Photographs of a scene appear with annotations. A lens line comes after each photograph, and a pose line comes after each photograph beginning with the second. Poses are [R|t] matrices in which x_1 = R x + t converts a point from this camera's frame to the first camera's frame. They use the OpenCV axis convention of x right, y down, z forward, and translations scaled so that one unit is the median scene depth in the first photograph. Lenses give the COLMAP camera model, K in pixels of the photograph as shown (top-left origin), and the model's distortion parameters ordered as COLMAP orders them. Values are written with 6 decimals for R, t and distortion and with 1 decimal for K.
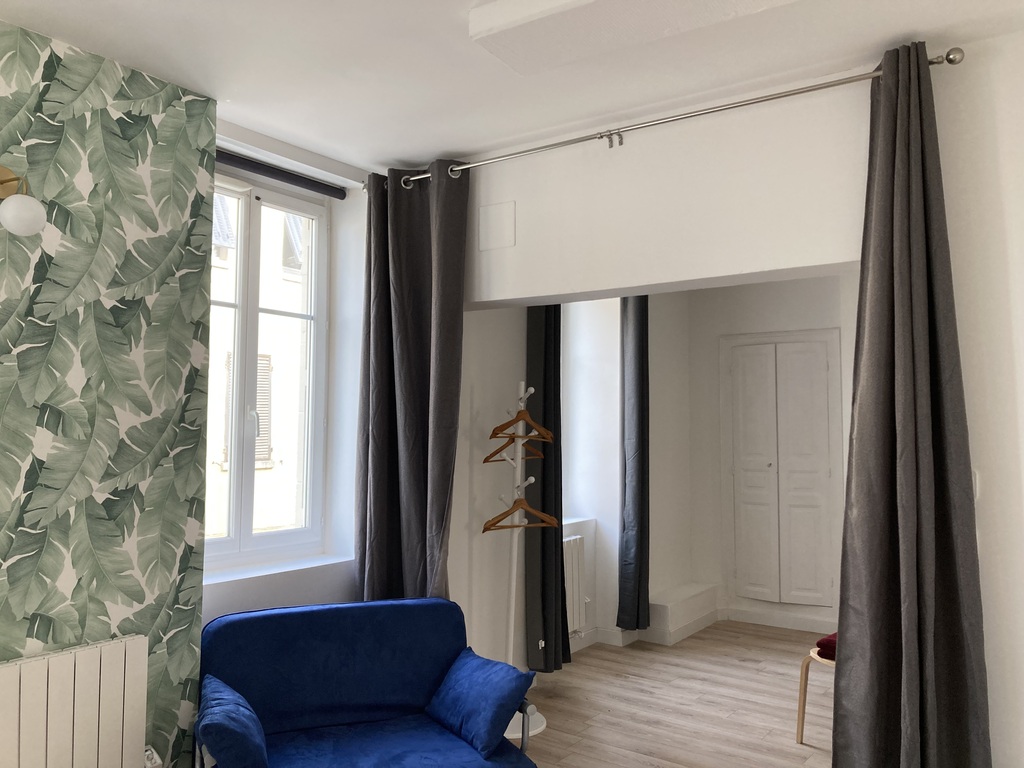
lens RADIAL K [[842.2, 0, 512.4], [0, 842.2, 381.4], [0, 0, 1]] dist [0.055272, -0.064425]
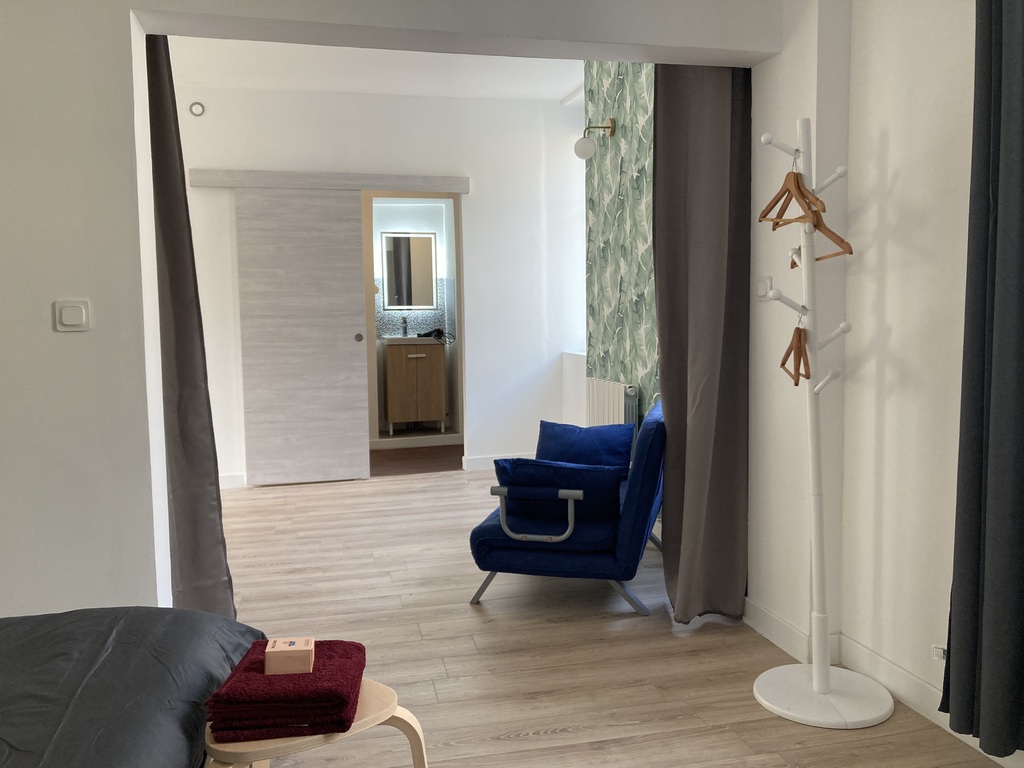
lens RADIAL K [[842.2, 0, 516.5], [0, 842.2, 380.1], [0, 0, 1]] dist [0.055272, -0.064425]
pose [[-0.662721, 0.057335, -0.746668, 0.811483], [0.045976, 0.998299, 0.035851, 0.206016], [0.747453, -0.010569, -0.664230, 1.747943]]
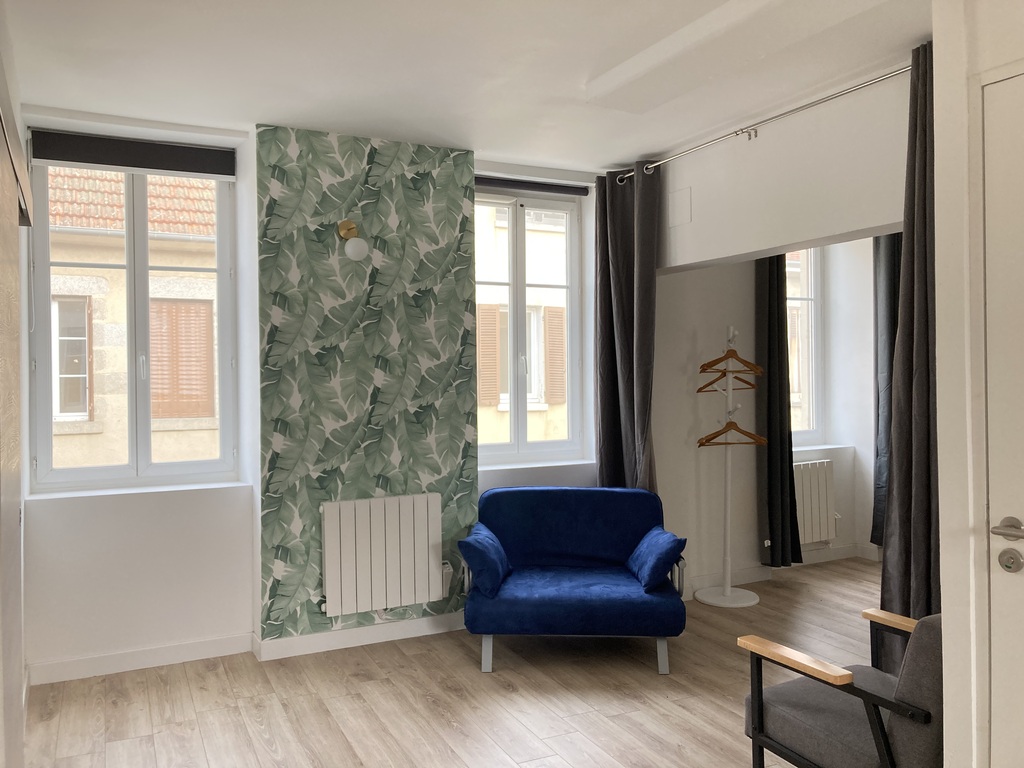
lens RADIAL K [[842.2, 0, 503.0], [0, 842.2, 393.6], [0, 0, 1]] dist [0.055272, -0.064425]
pose [[0.878513, -0.003176, -0.477708, 0.429265], [0.042261, 0.996574, 0.071095, -0.005980], [0.475845, -0.082646, 0.875637, -0.338556]]
